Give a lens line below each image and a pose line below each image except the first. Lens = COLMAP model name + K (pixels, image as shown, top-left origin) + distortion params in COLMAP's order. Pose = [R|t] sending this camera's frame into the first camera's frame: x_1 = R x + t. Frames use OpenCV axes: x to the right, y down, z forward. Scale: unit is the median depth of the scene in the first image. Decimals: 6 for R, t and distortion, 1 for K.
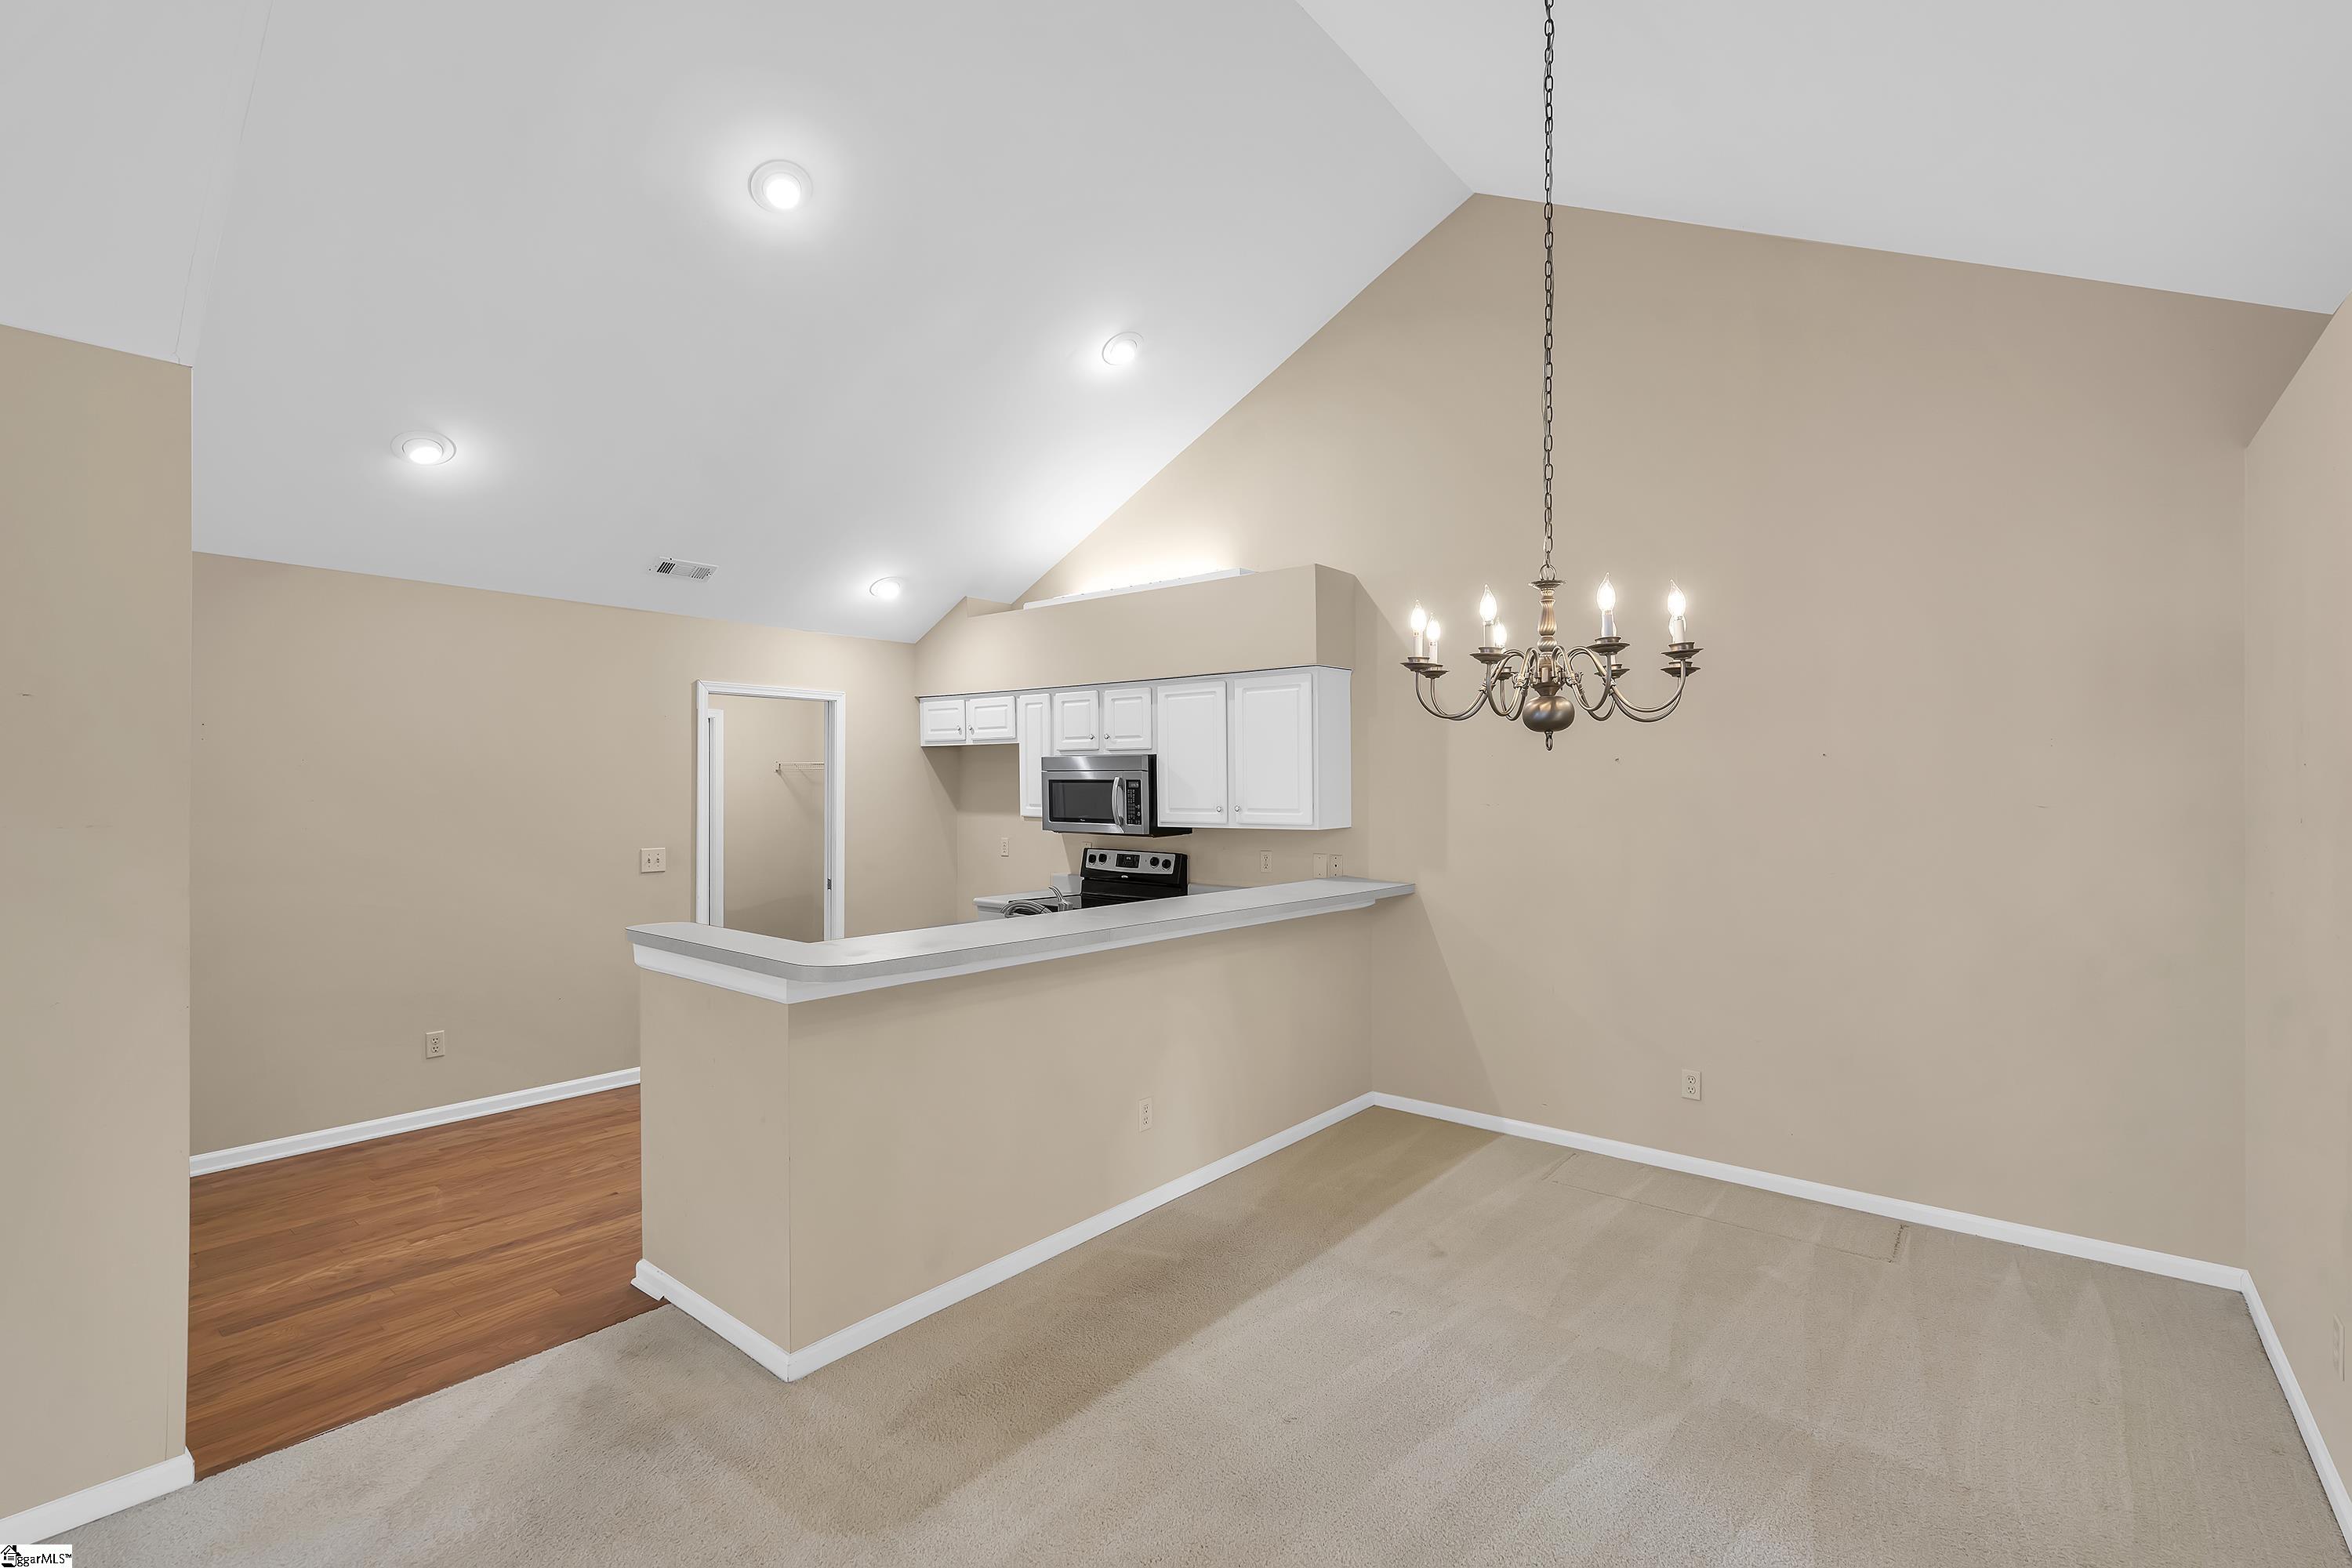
lens RADIAL K [[1053.6, 0, 1176.0], [0, 1053.6, 784.0], [0, 0, 1]] dist [0.000207, 0.001199]
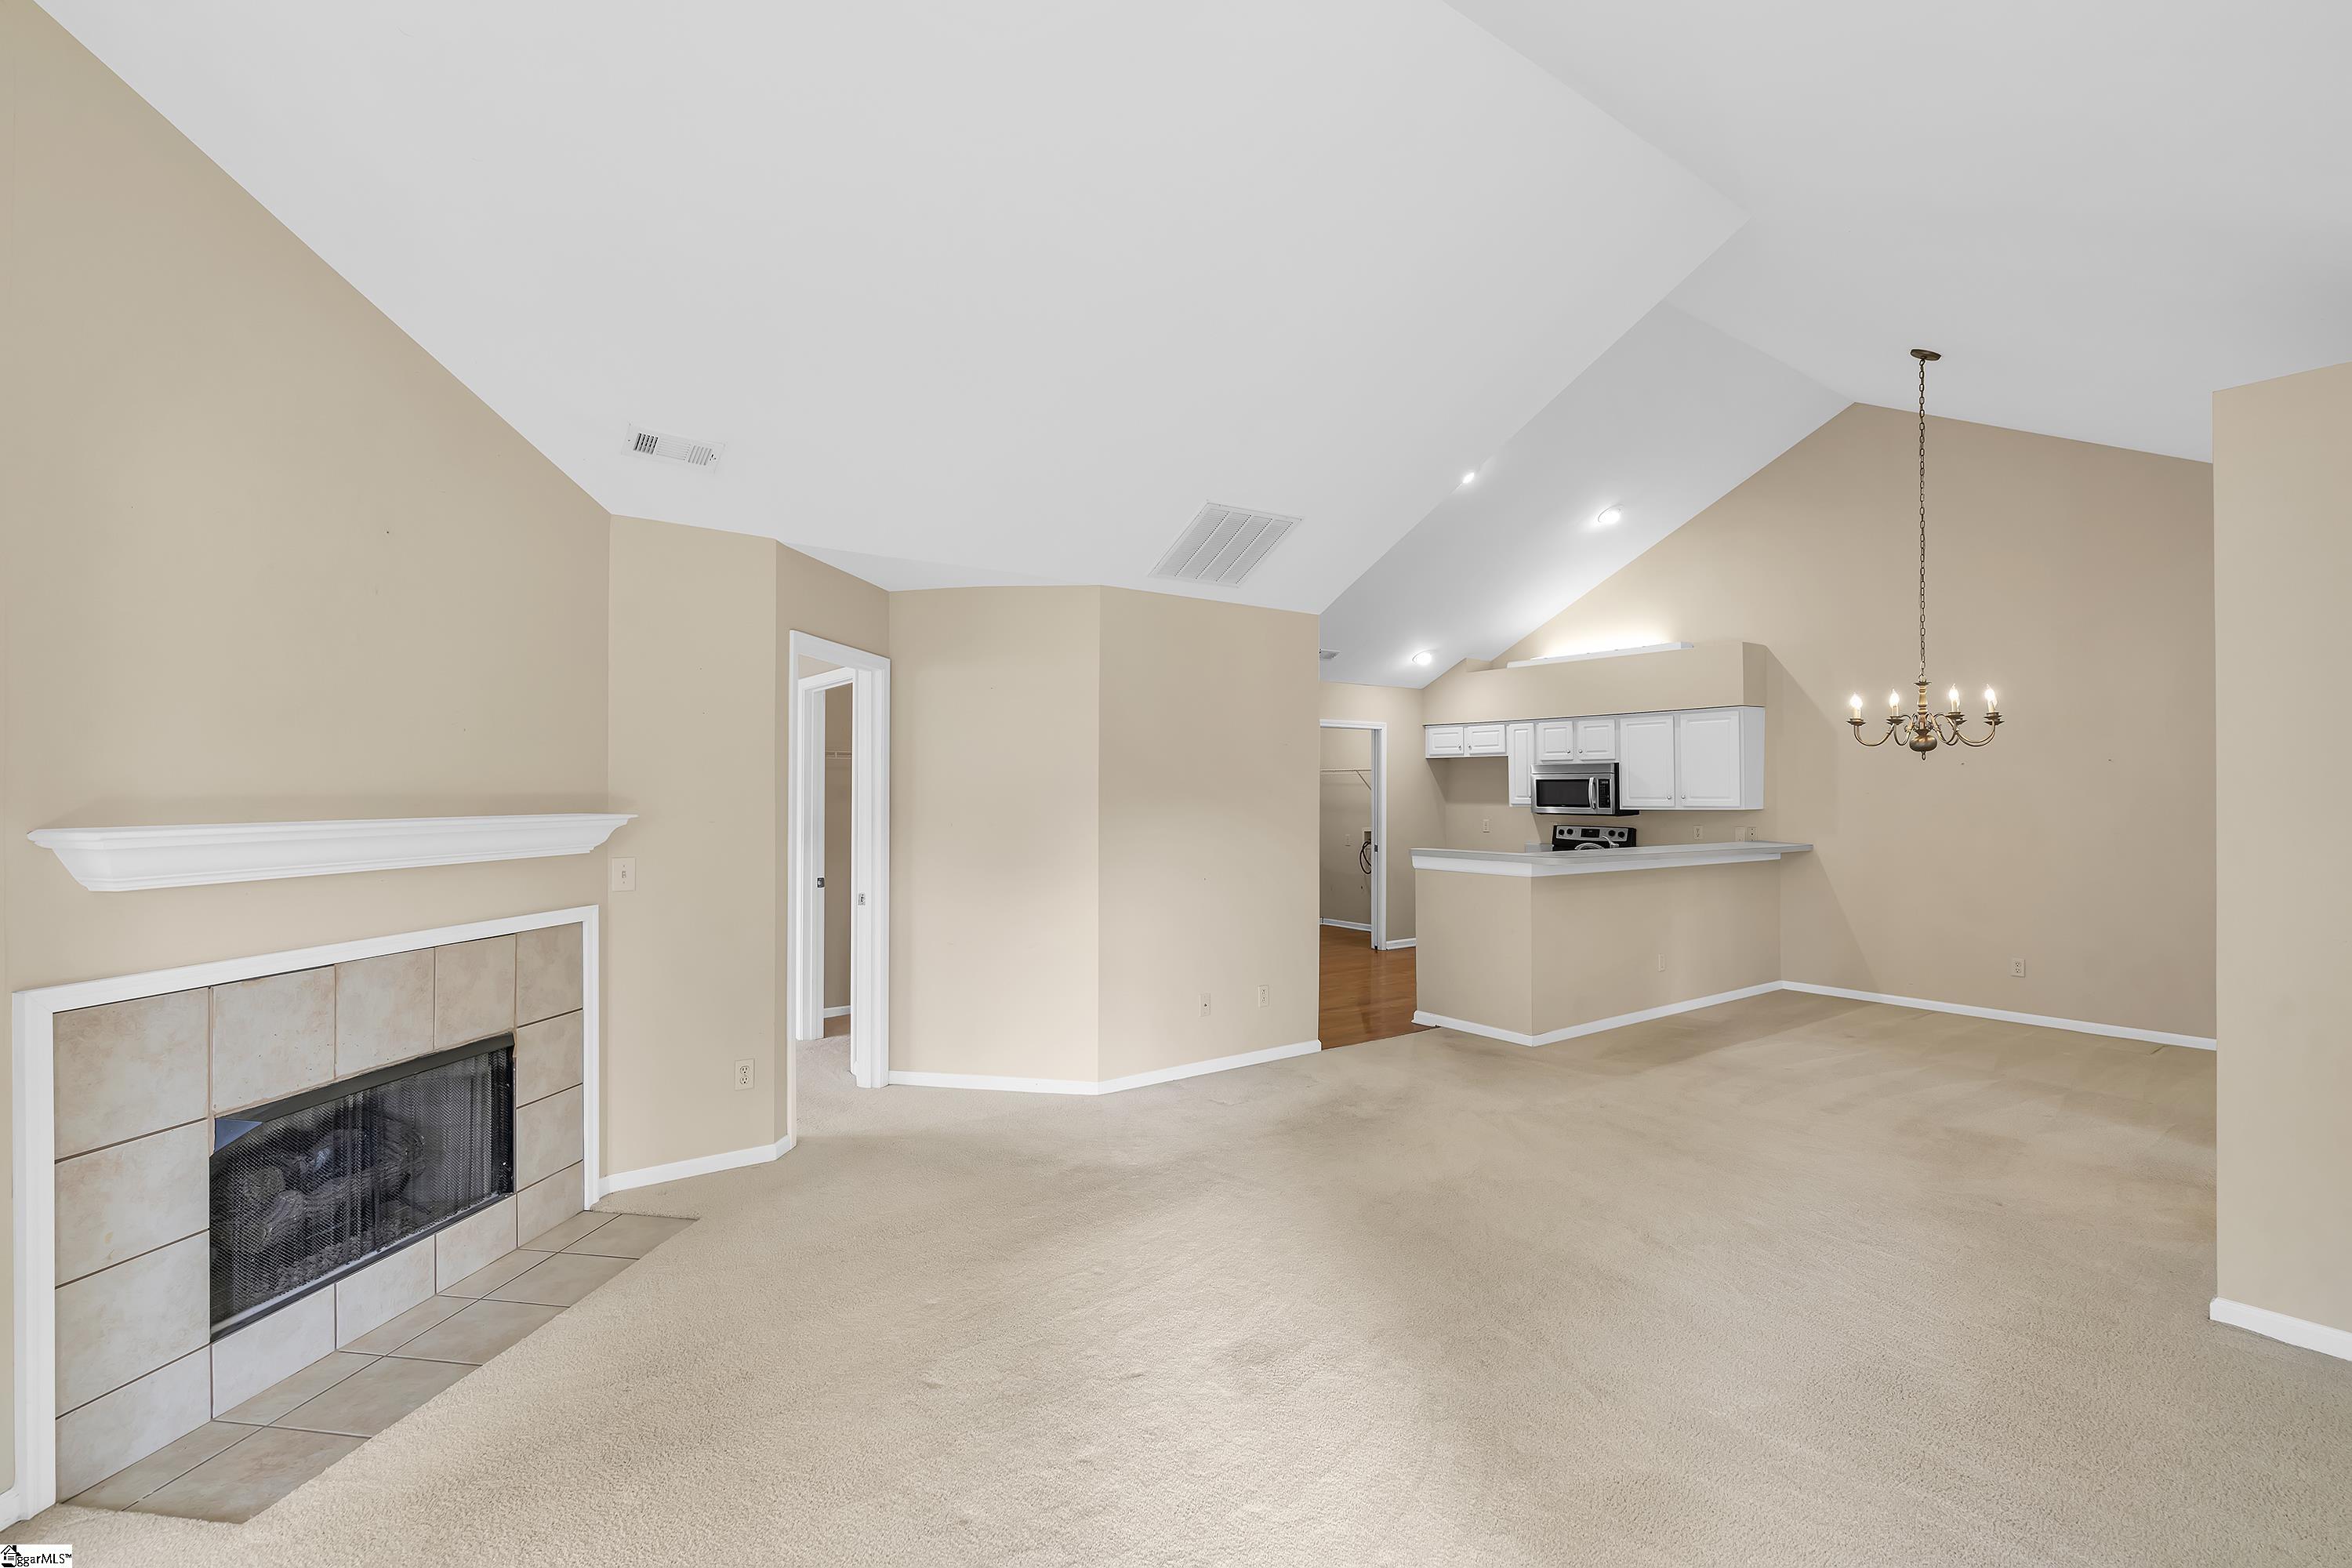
lens RADIAL K [[1053.6, 0, 1176.0], [0, 1053.6, 784.0], [0, 0, 1]] dist [0.000207, 0.001199]
pose [[0.969273, -0.004114, -0.245953, -0.279539], [0.002422, 0.999971, -0.007180, 0.013490], [0.245976, 0.006363, 0.969255, -0.684664]]
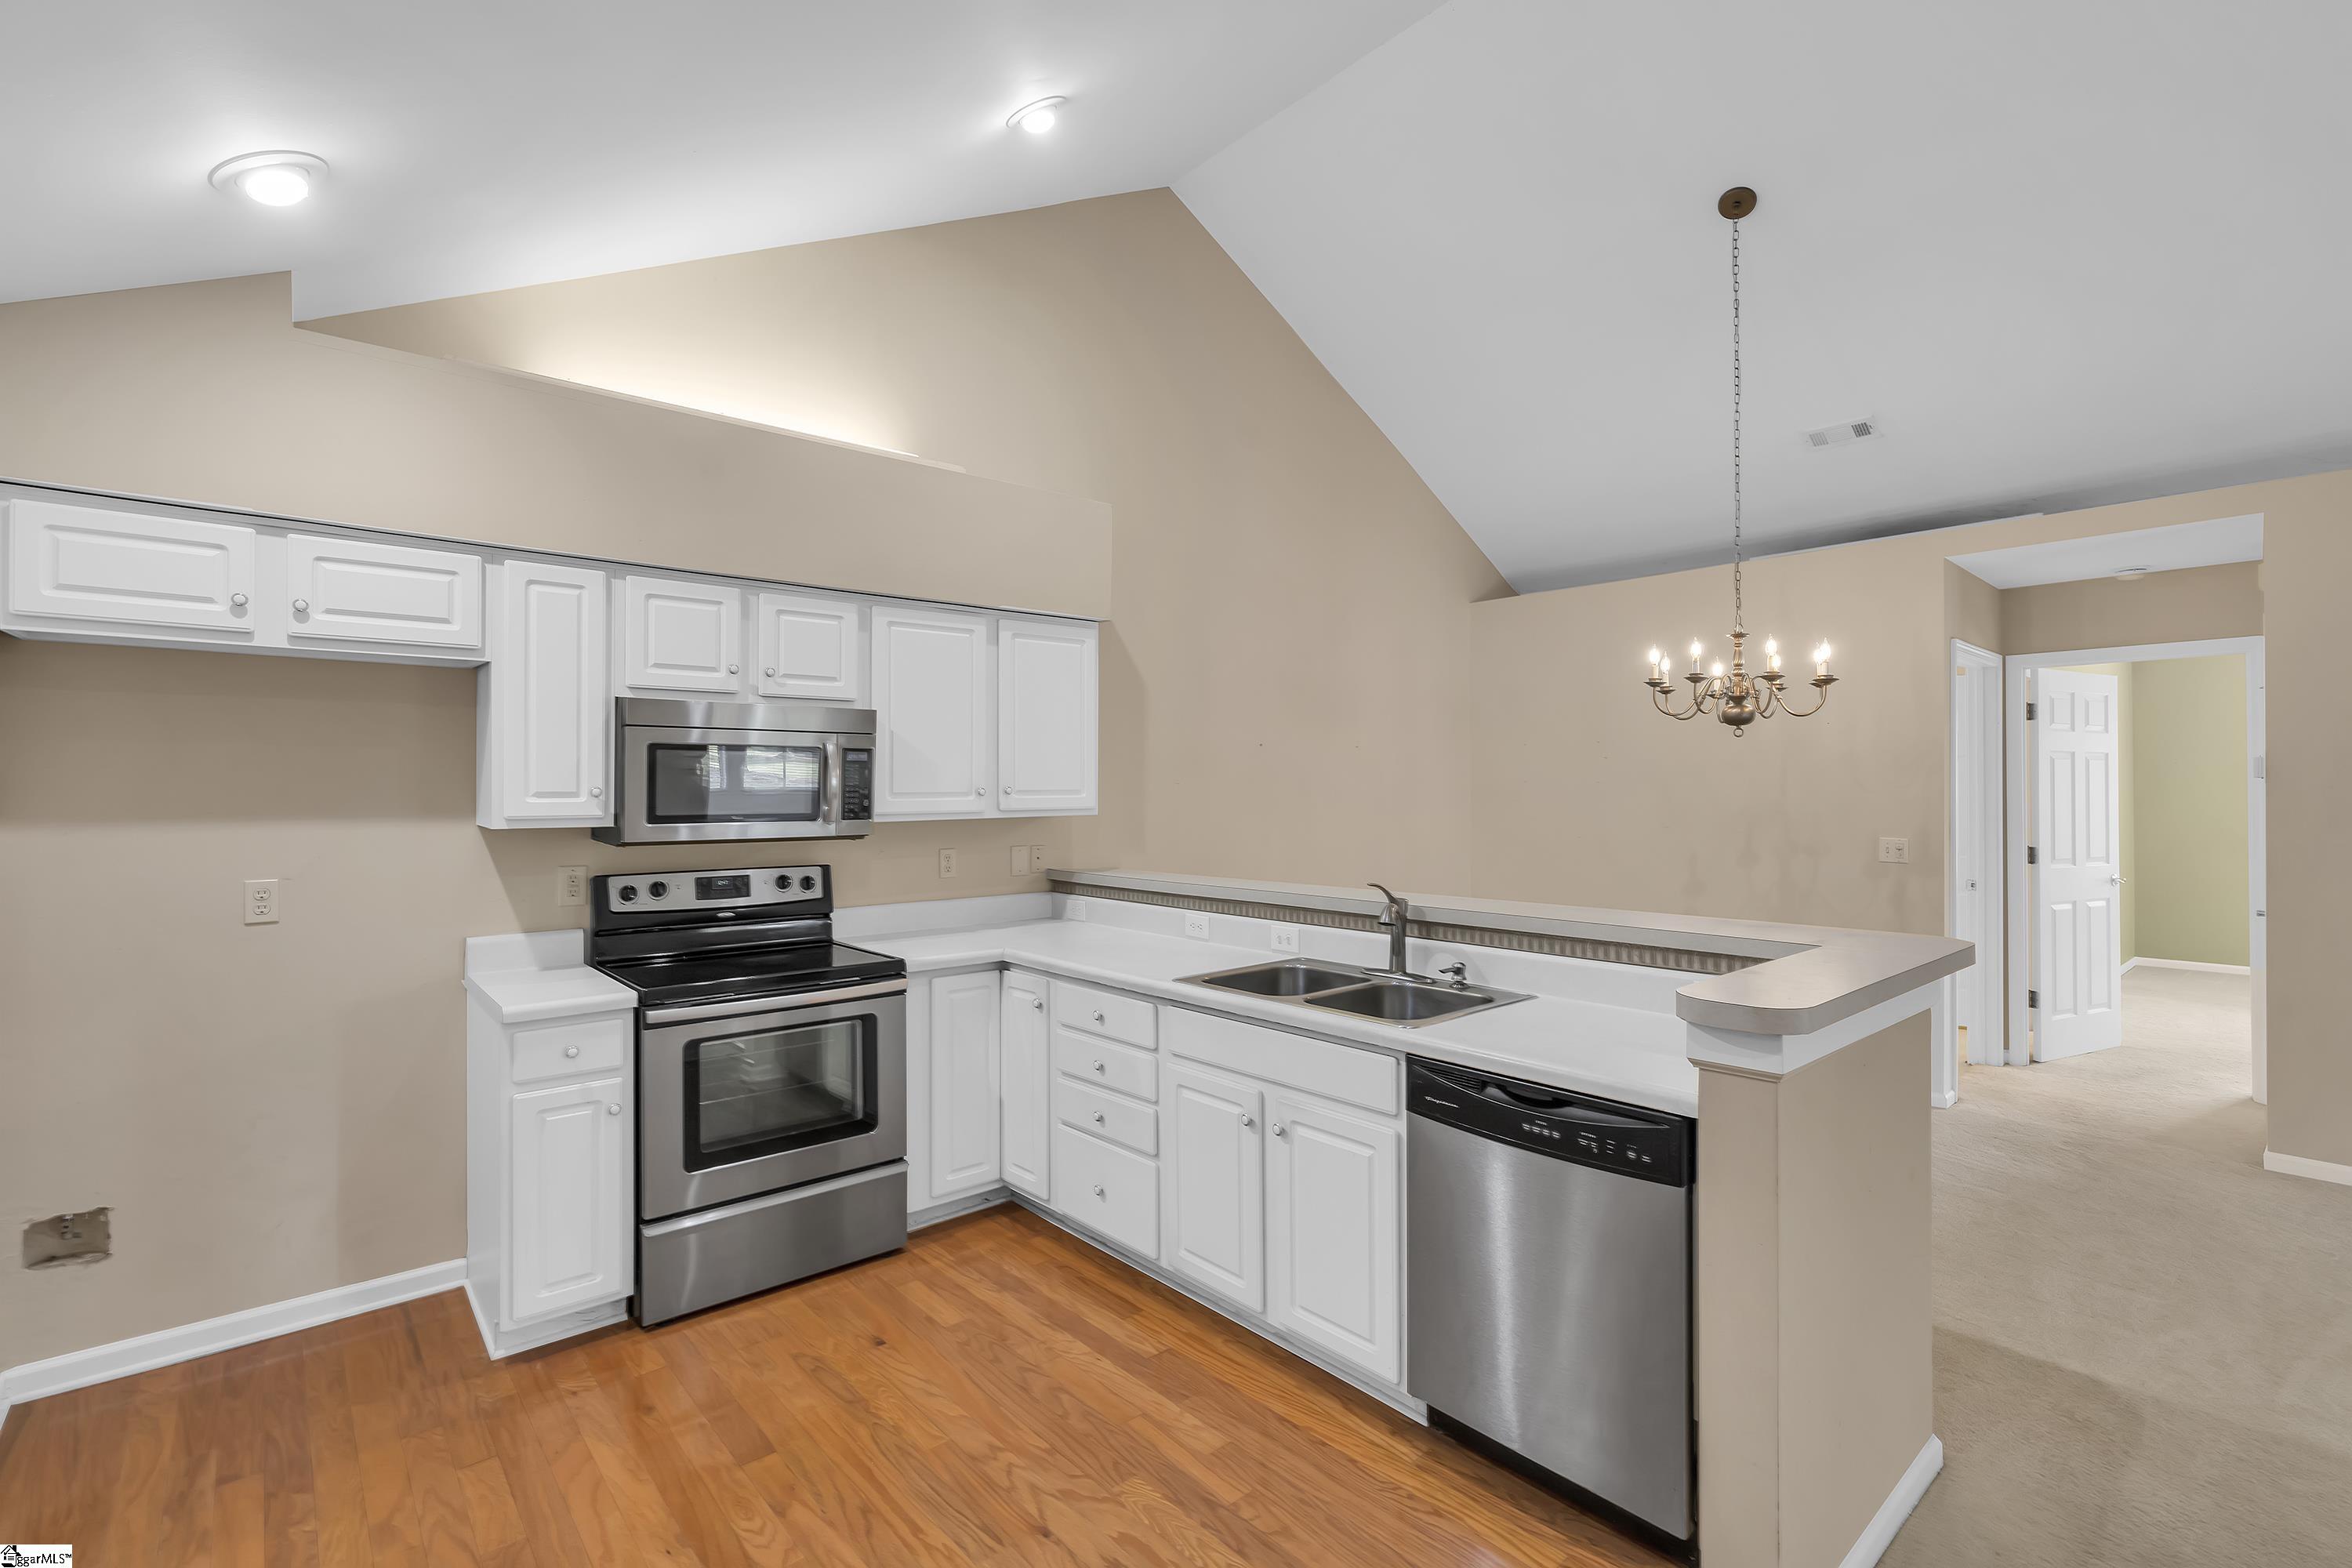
lens RADIAL K [[1053.6, 0, 1176.0], [0, 1053.6, 784.0], [0, 0, 1]] dist [0.000207, 0.001199]
pose [[0.167008, 0.002770, 0.985952, -0.648829], [0.002595, 0.999991, -0.003249, 0.020534], [-0.985952, 0.003101, 0.166999, 0.731554]]
